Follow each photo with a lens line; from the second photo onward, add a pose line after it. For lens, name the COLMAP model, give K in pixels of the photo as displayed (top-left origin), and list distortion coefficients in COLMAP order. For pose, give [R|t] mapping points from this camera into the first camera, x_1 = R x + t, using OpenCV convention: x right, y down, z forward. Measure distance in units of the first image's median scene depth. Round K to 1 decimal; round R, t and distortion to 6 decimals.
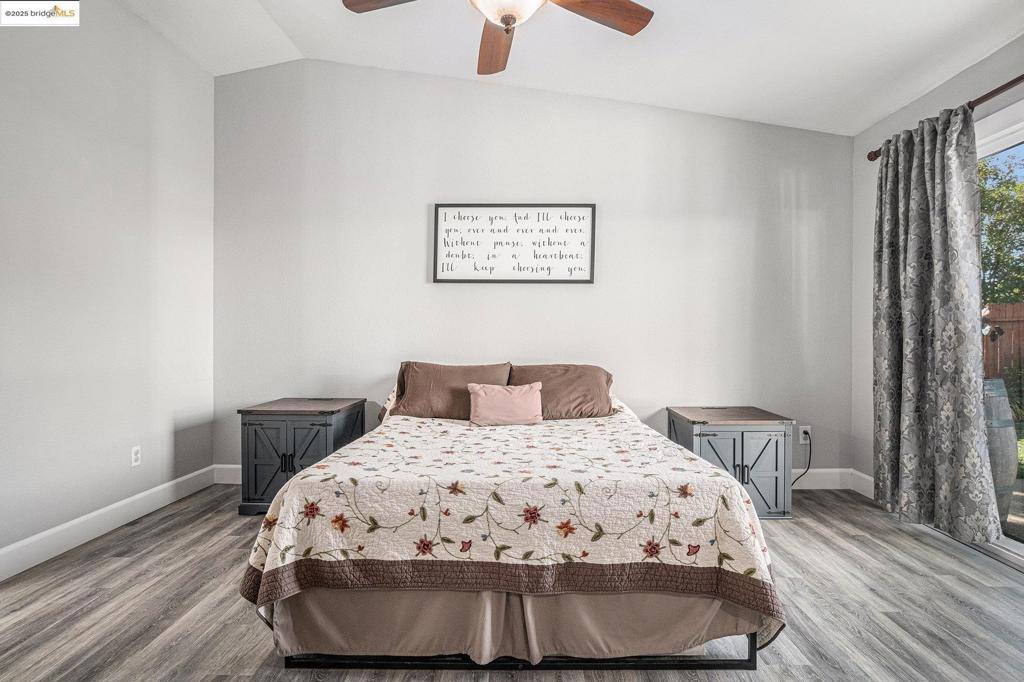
lens RADIAL K [[532.3, 0, 512.0], [0, 532.3, 341.0], [0, 0, 1]] dist [-0.042359, 0.019727]
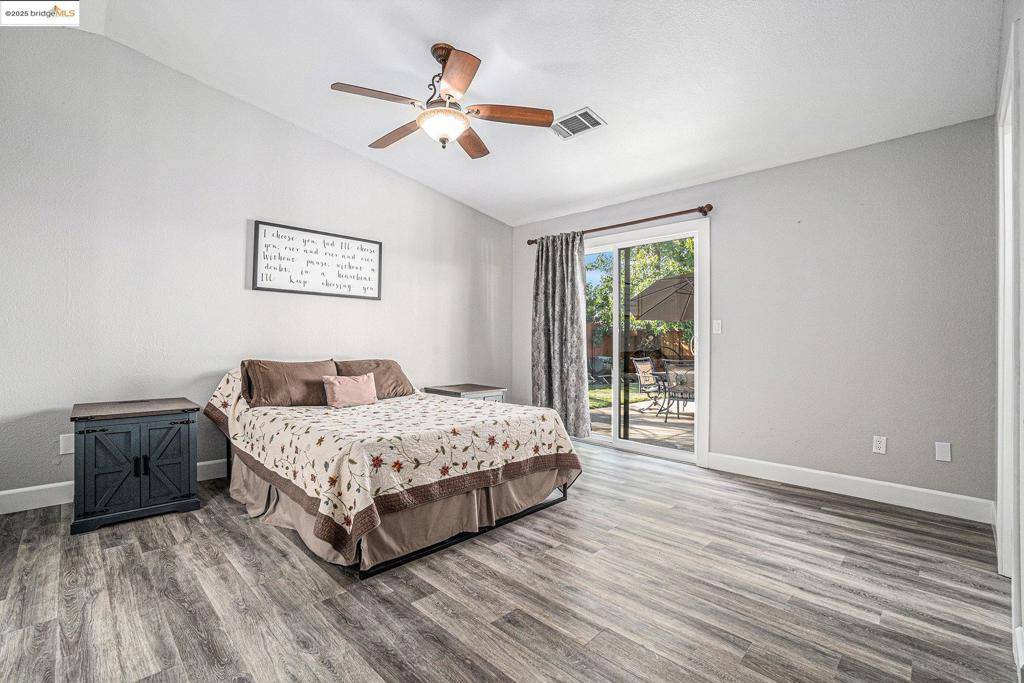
lens RADIAL K [[455.6, 0, 502.5], [0, 455.6, 336.7], [0, 0, 1]] dist [-0.058461, 0.011912]
pose [[0.695228, 0.013211, 0.718668, -0.645682], [-0.002859, 0.999874, -0.015615, 0.003540], [-0.718783, 0.008802, 0.695178, -0.048937]]
